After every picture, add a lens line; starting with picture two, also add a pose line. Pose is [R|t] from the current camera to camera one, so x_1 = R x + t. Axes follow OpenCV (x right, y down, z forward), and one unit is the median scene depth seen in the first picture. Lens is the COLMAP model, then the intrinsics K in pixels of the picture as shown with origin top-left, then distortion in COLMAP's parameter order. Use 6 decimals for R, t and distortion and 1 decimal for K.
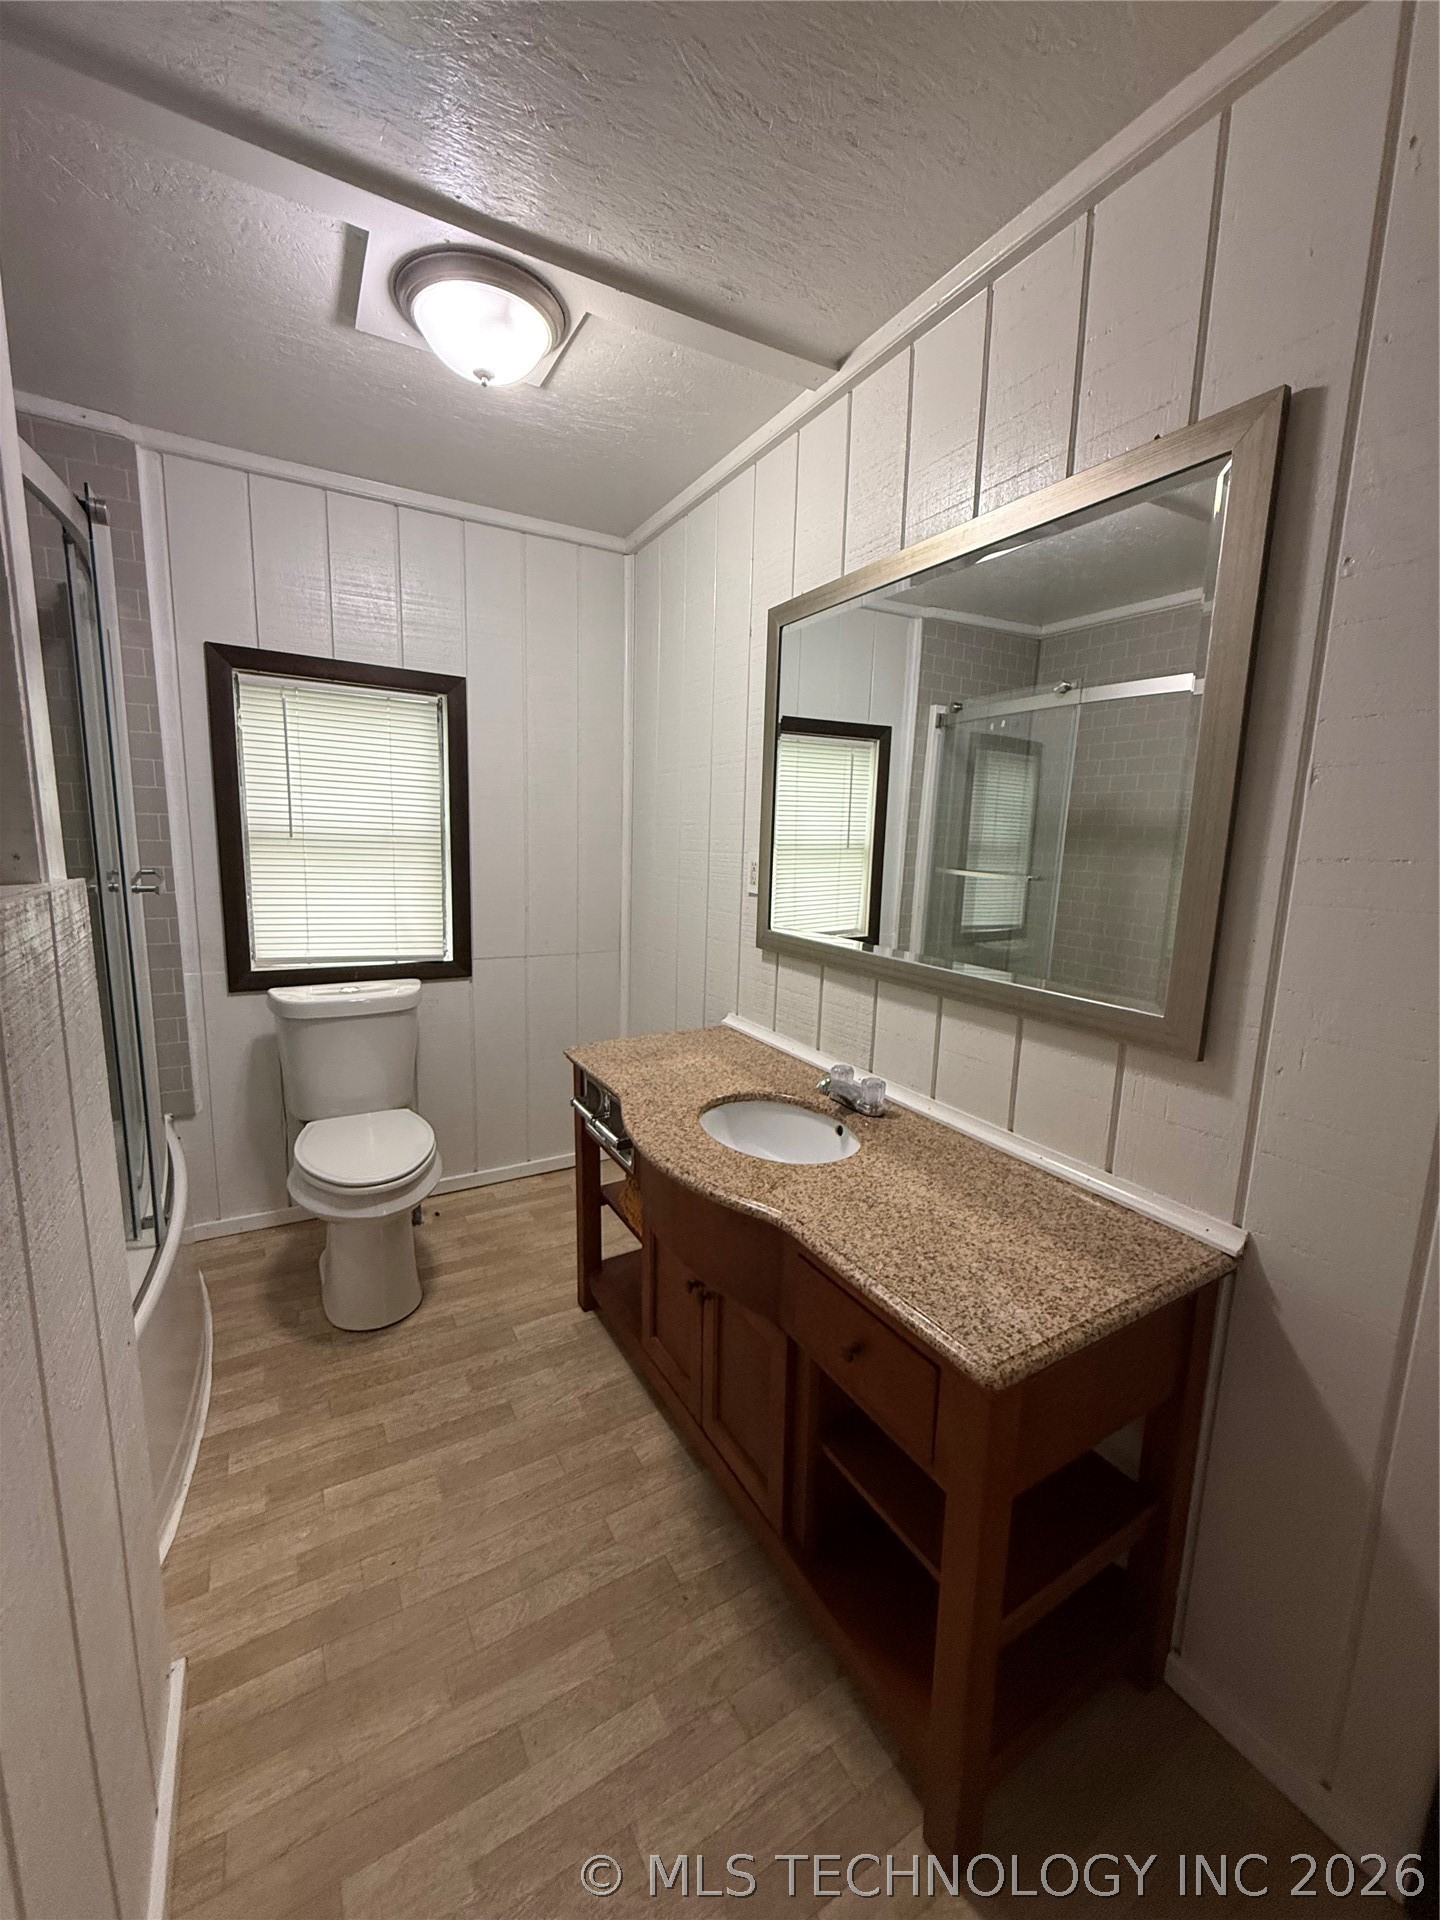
lens RADIAL K [[763.4, 0, 729.3], [0, 763.4, 955.1], [0, 0, 1]] dist [-0.000732, 0.000436]
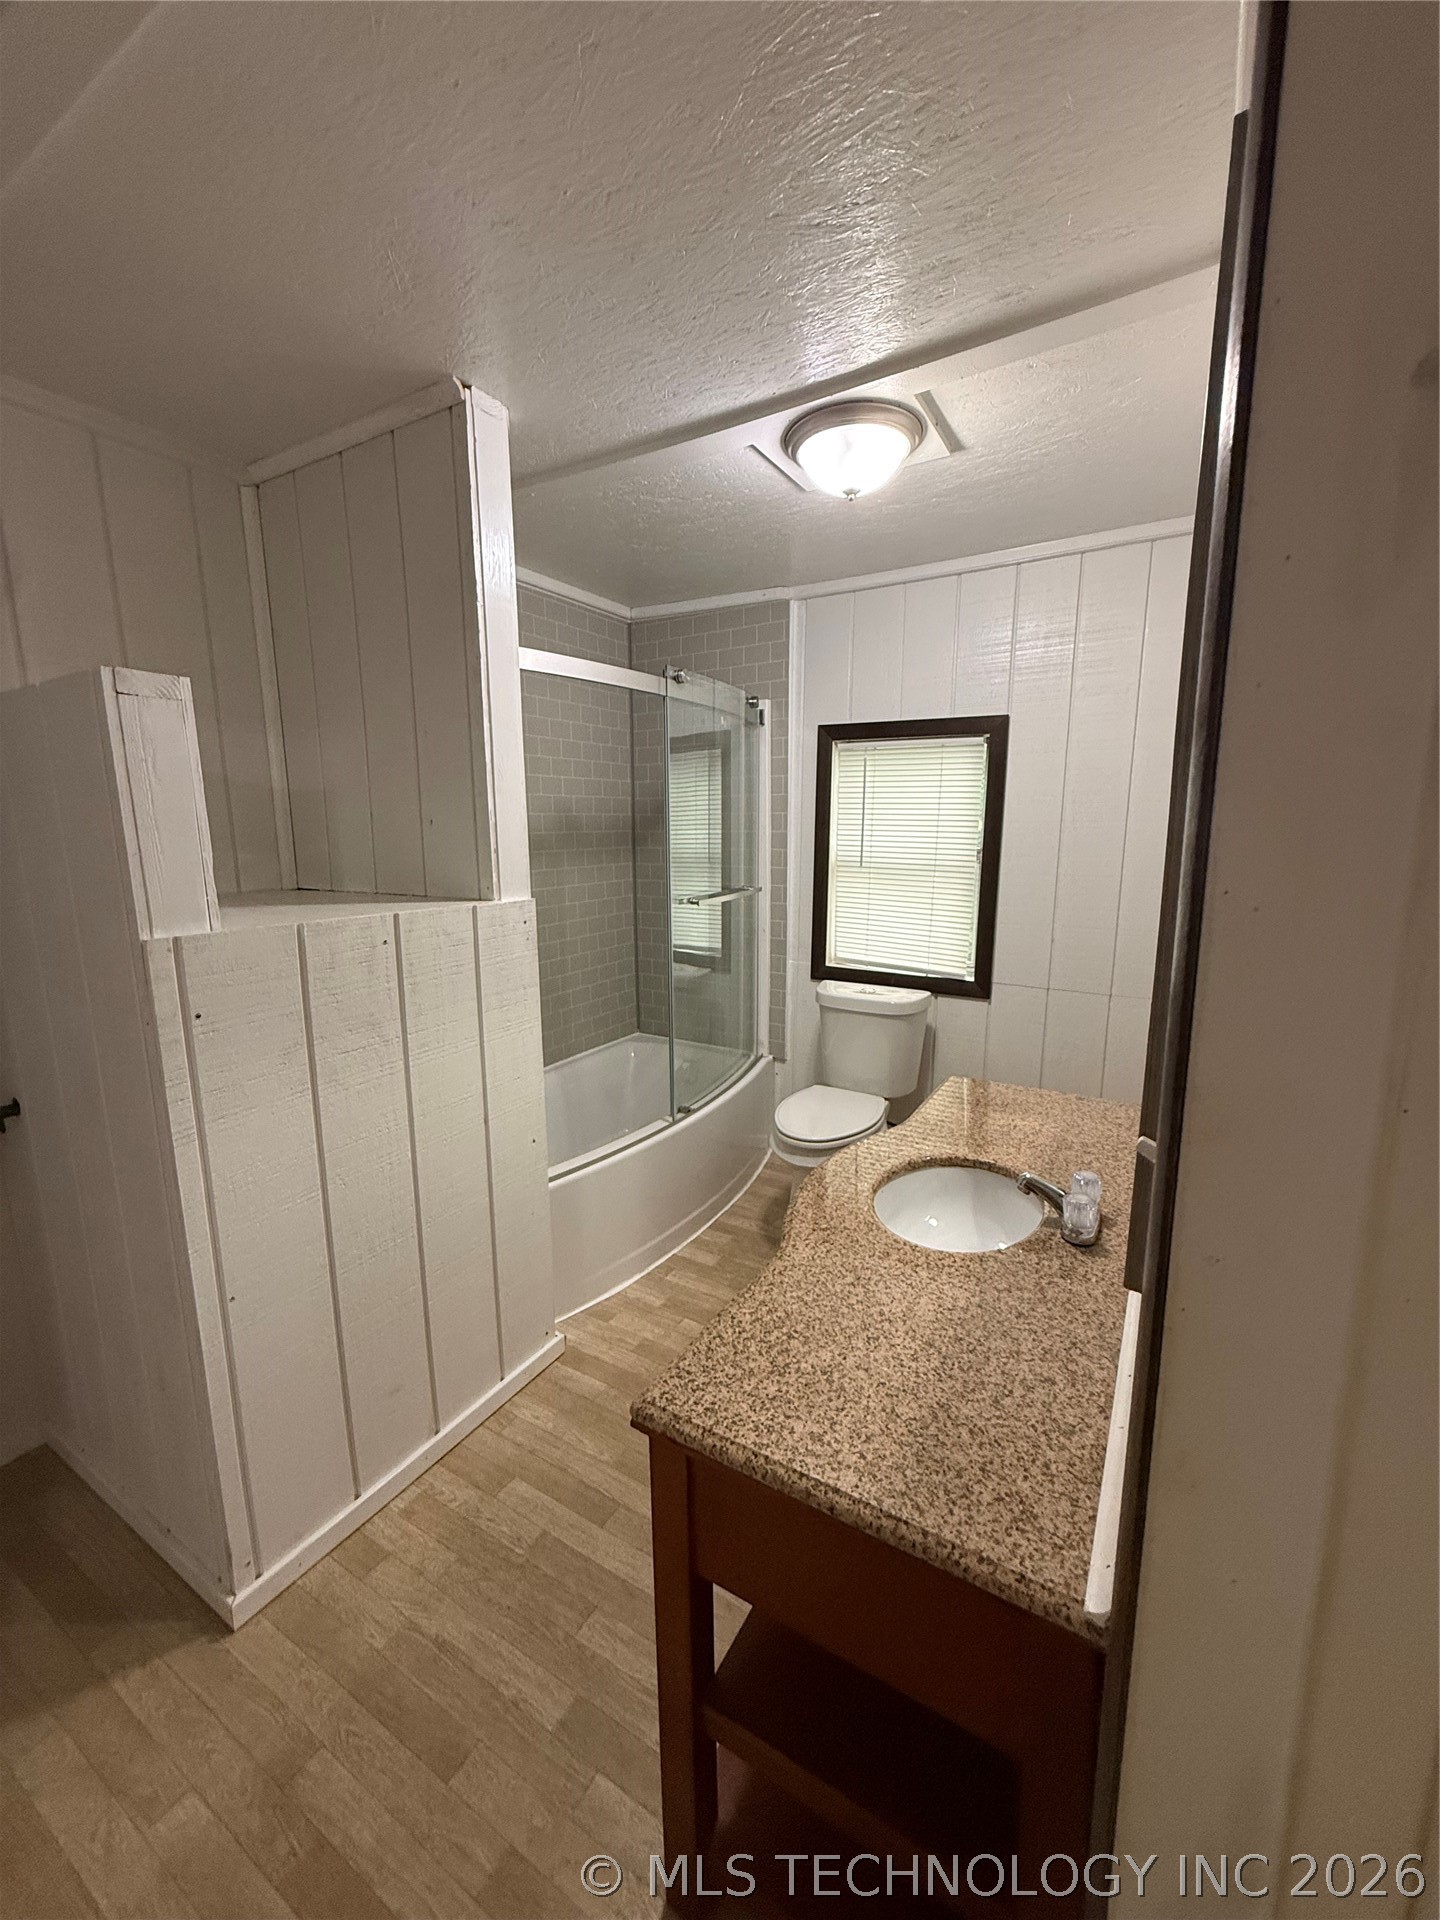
lens RADIAL K [[763.4, 0, 717.3], [0, 763.4, 954.3], [0, 0, 1]] dist [-0.000732, 0.000436]
pose [[0.477380, 0.117941, -0.870746, 0.688148], [-0.130636, 0.989465, 0.062401, -0.087109], [0.868932, 0.083962, 0.487758, 0.283574]]
